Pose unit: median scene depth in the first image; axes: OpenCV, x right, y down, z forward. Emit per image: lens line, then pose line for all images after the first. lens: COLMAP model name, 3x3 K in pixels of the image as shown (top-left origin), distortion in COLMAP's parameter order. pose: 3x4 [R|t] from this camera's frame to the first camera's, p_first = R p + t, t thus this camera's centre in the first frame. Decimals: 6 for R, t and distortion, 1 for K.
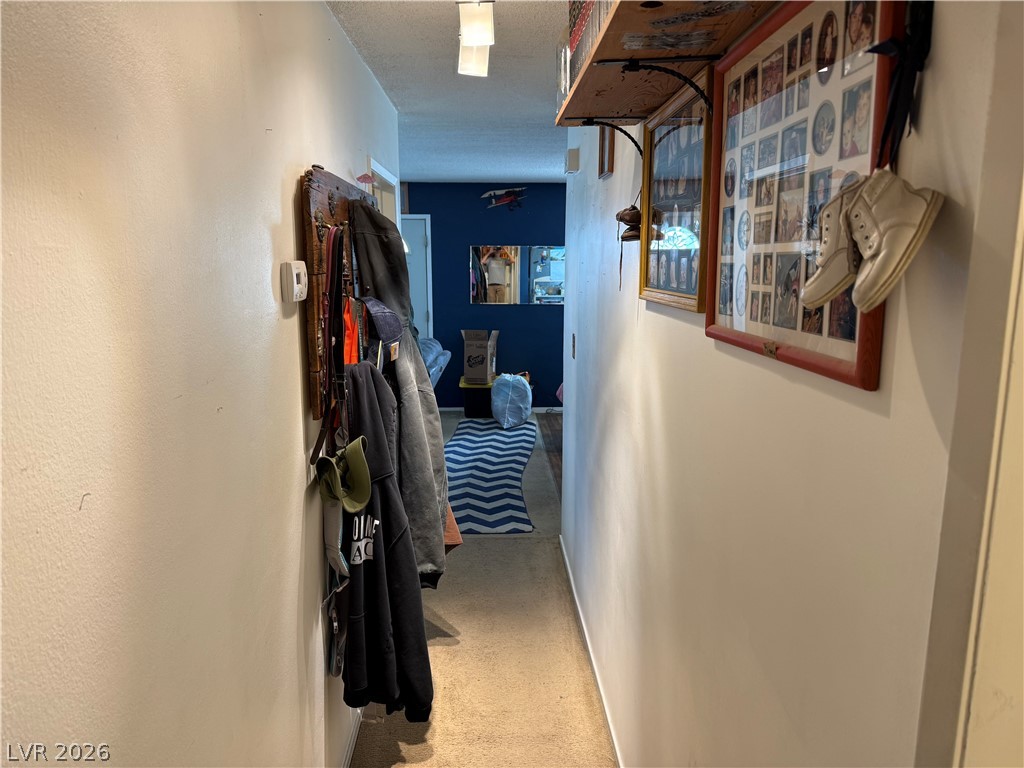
lens RADIAL K [[736.5, 0, 512.3], [0, 736.5, 381.5], [0, 0, 1]] dist [0.020165, -0.006393]
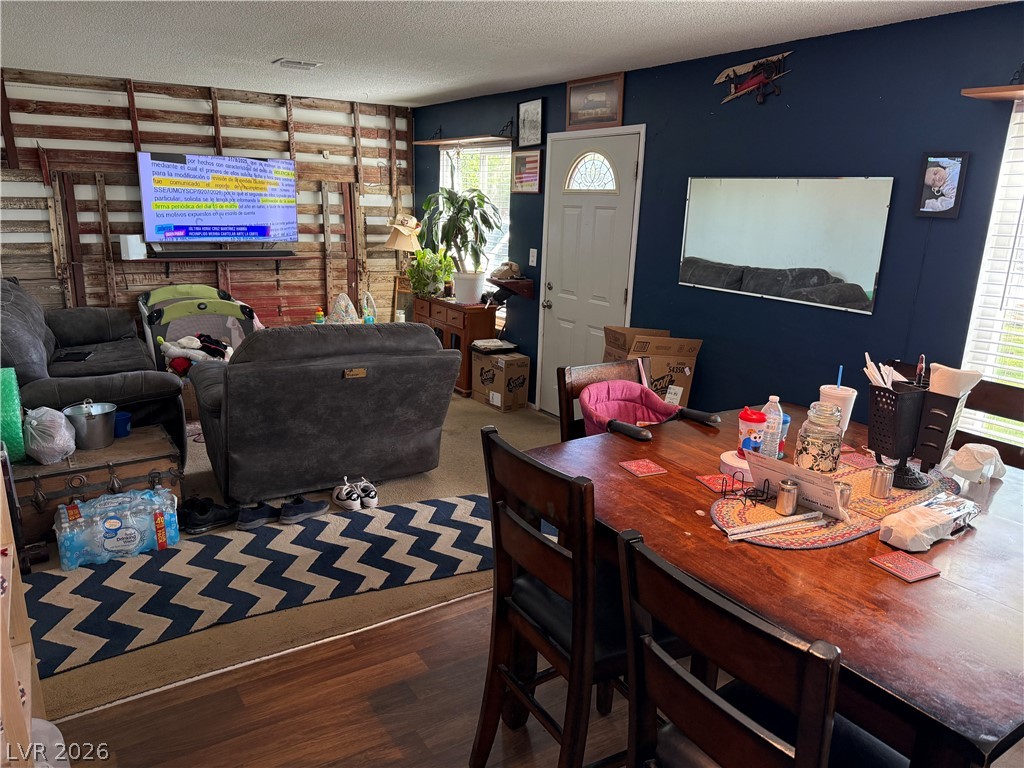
lens RADIAL K [[736.5, 0, 511.4], [0, 736.5, 384.8], [0, 0, 1]] dist [0.020165, -0.006393]
pose [[0.512931, 0.228164, -0.827553, 0.370708], [-0.165555, 0.972225, 0.165437, -0.103741], [0.842314, 0.052148, 0.536458, 0.605179]]
